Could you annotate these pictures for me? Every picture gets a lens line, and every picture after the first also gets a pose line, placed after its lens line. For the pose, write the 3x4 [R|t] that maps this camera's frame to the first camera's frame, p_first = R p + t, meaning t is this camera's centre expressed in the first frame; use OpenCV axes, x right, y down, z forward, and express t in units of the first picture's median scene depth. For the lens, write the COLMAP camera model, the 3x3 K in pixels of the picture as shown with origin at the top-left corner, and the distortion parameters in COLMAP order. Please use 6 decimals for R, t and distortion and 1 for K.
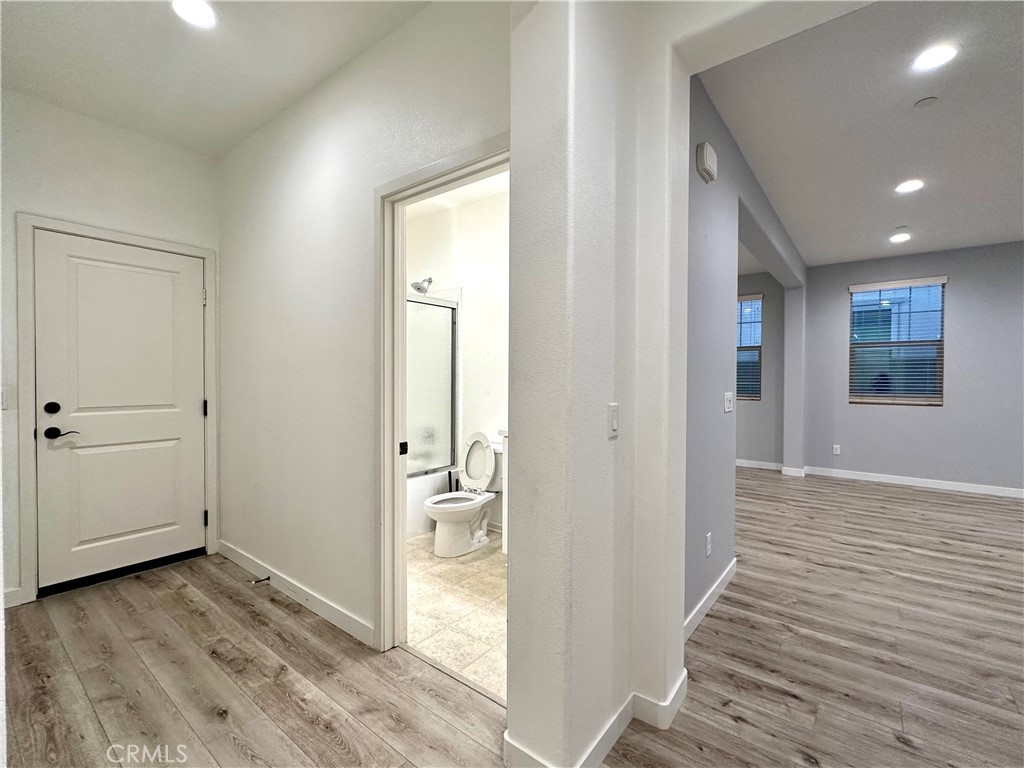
lens RADIAL K [[447.1, 0, 517.2], [0, 447.1, 382.0], [0, 0, 1]] dist [-0.023229, -0.000193]
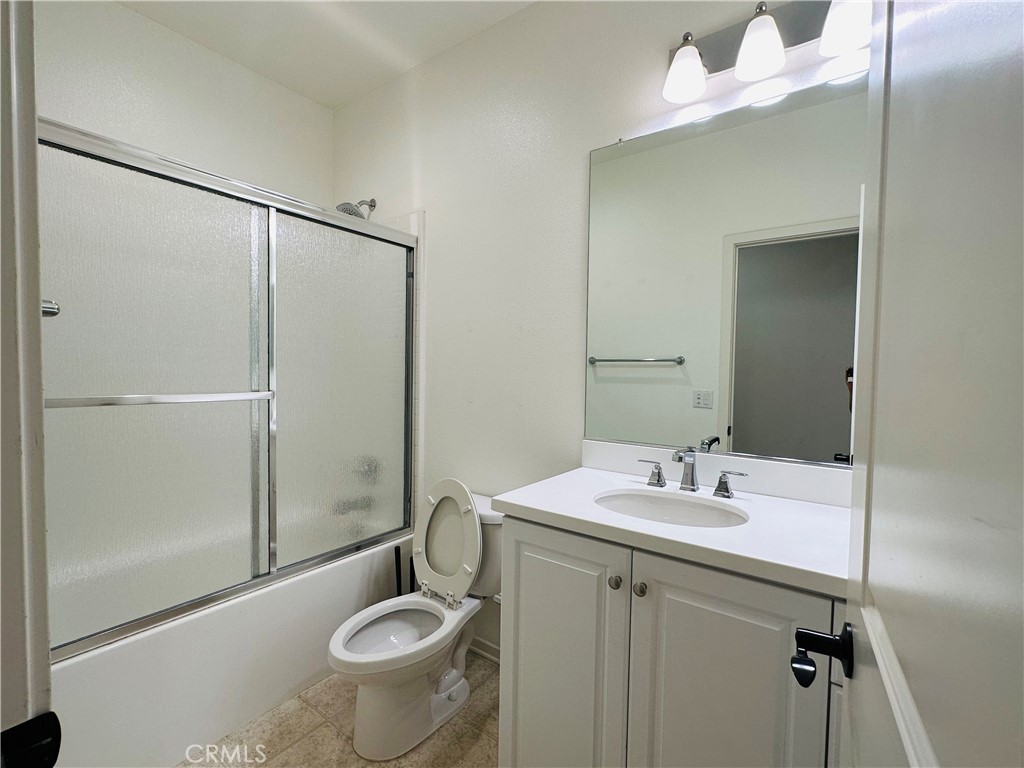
lens RADIAL K [[447.1, 0, 511.0], [0, 447.1, 385.3], [0, 0, 1]] dist [-0.023229, -0.000193]
pose [[0.999648, 0.011244, 0.024015, -0.030851], [-0.011860, 0.999600, 0.025662, -0.009315], [-0.023717, -0.025938, 0.999382, 0.487940]]
